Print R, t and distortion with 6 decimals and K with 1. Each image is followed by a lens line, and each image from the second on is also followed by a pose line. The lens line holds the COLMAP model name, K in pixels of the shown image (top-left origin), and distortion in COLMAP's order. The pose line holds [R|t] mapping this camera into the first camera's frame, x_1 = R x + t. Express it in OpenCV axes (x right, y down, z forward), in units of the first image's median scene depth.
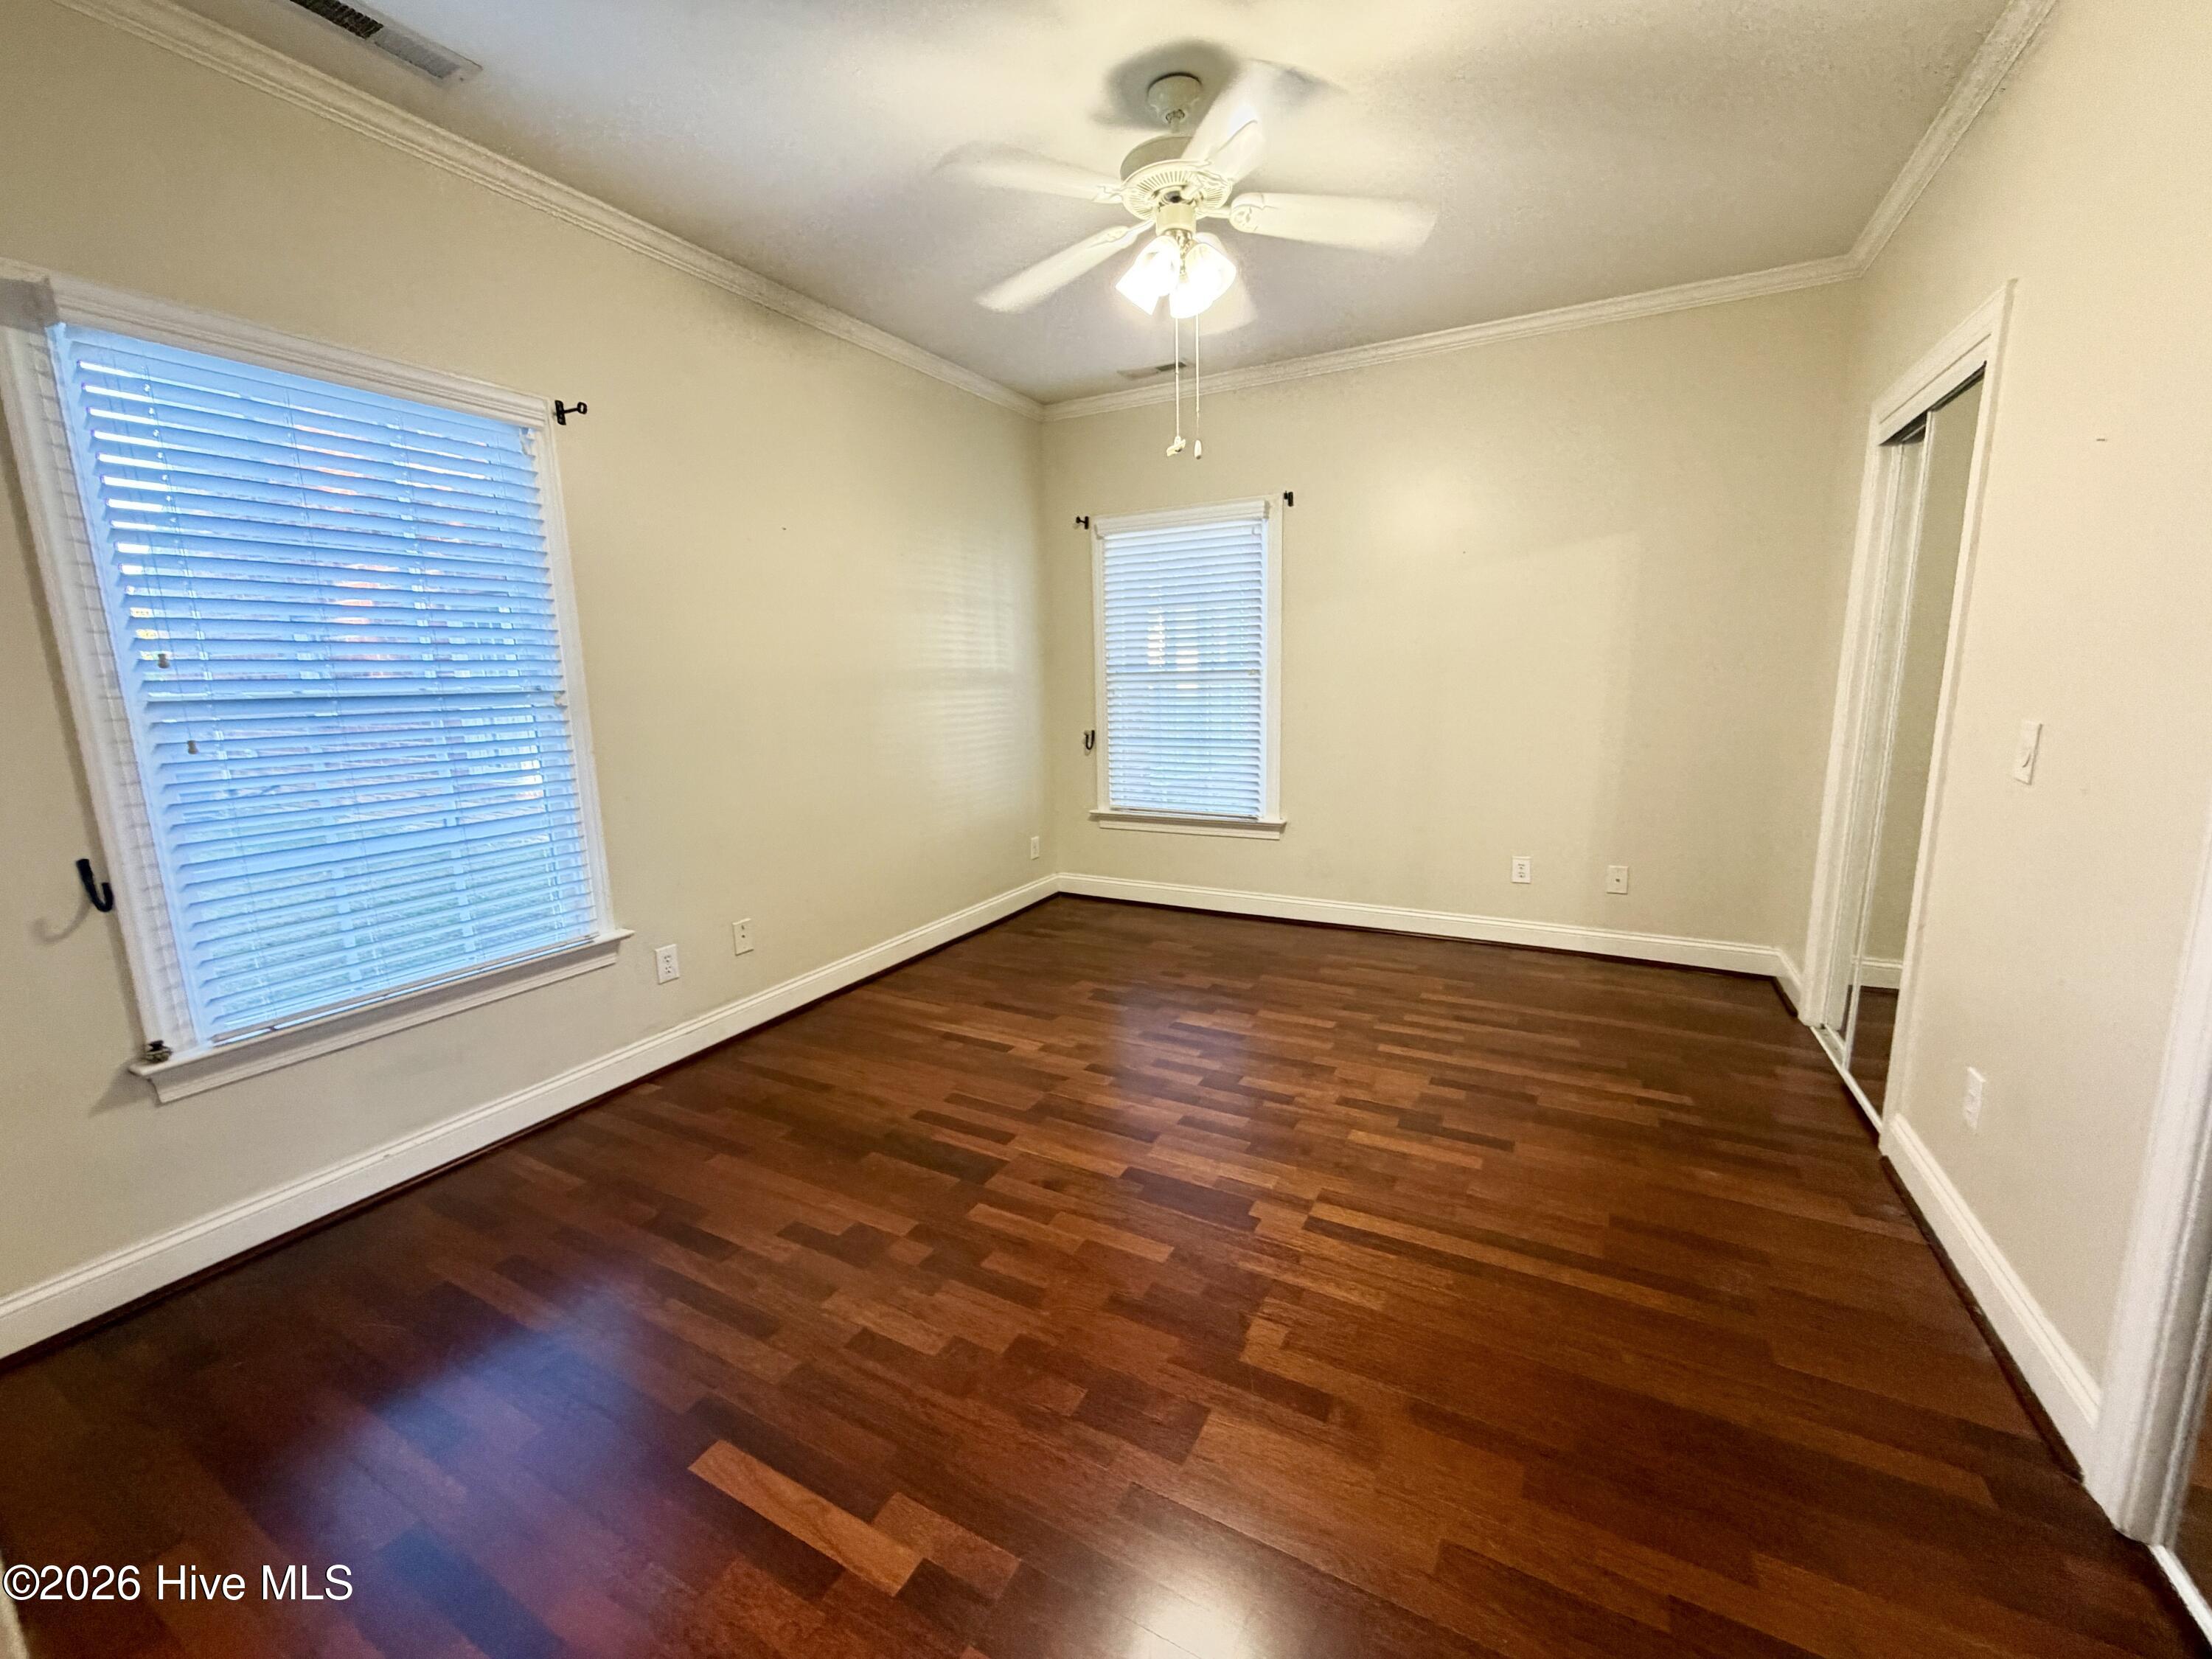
lens RADIAL K [[882.4, 0, 1098.5], [0, 882.4, 827.5], [0, 0, 1]] dist [0.000331, 0.000732]
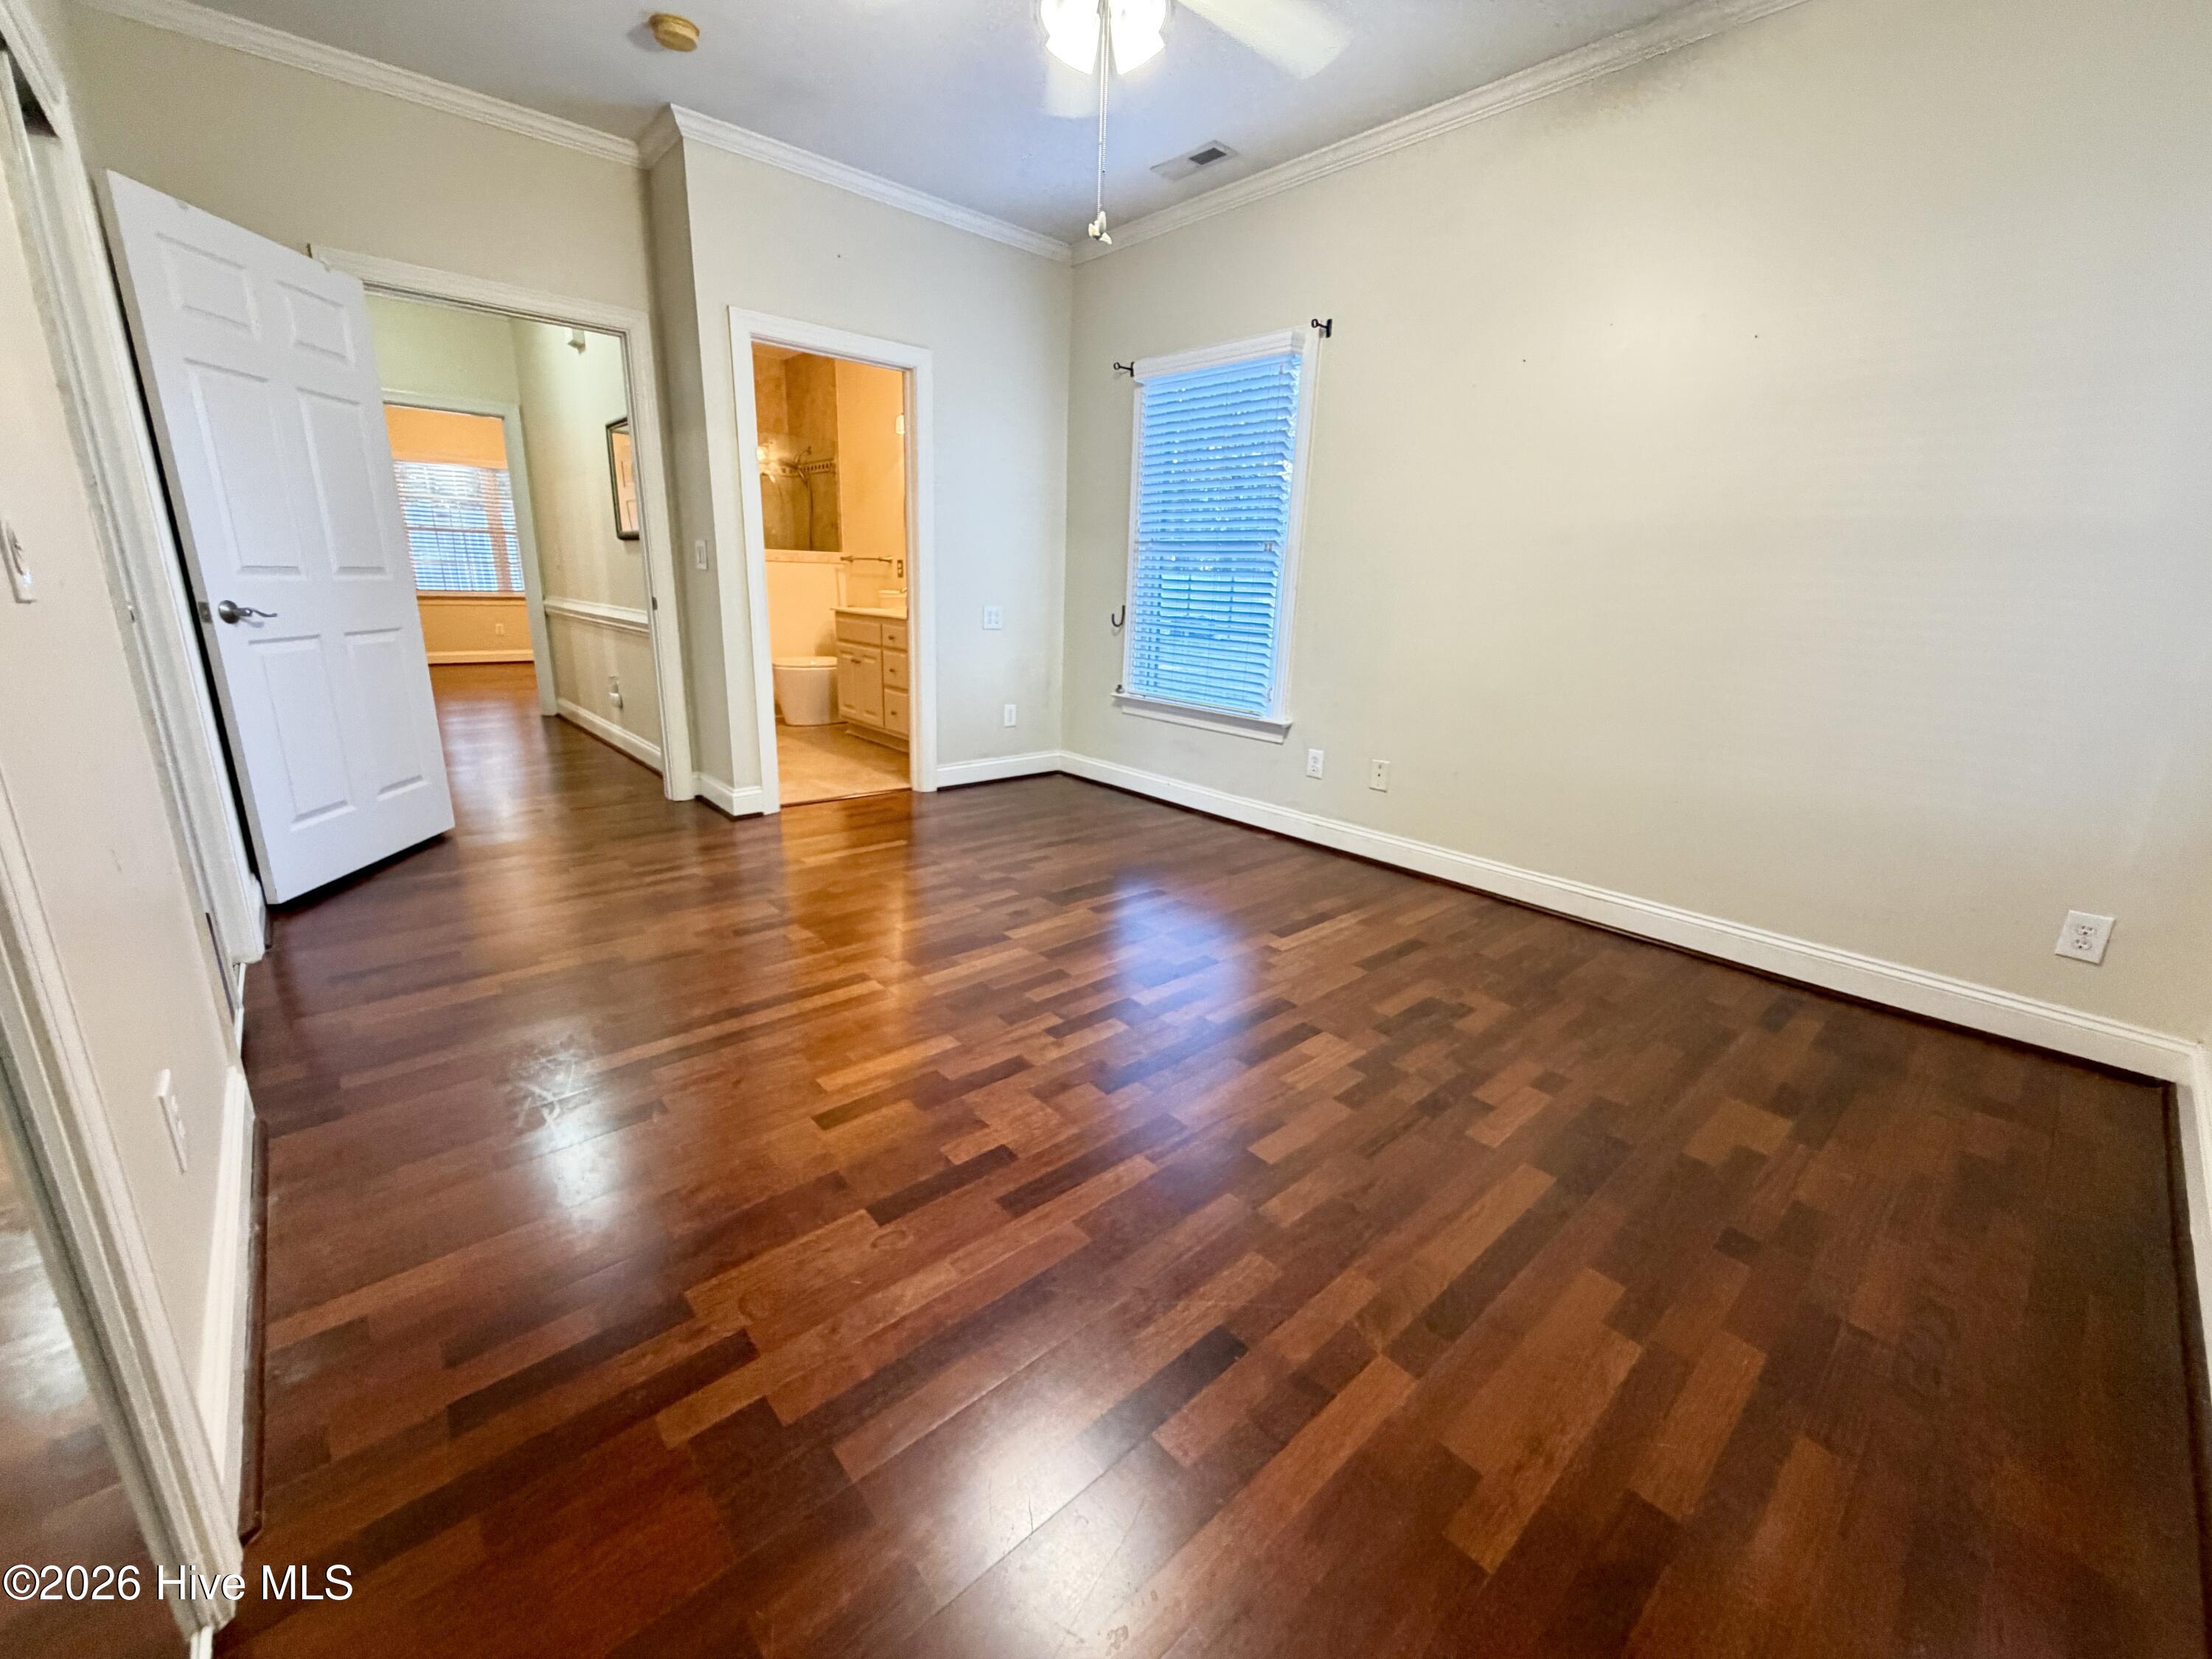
lens RADIAL K [[882.4, 0, 1098.5], [0, 882.4, 827.5], [0, 0, 1]] dist [0.000331, 0.000732]
pose [[-0.342675, 0.266283, -0.900926, 0.883506], [-0.189437, 0.919704, 0.343887, -0.156570], [0.920156, 0.288510, -0.264715, 1.188678]]
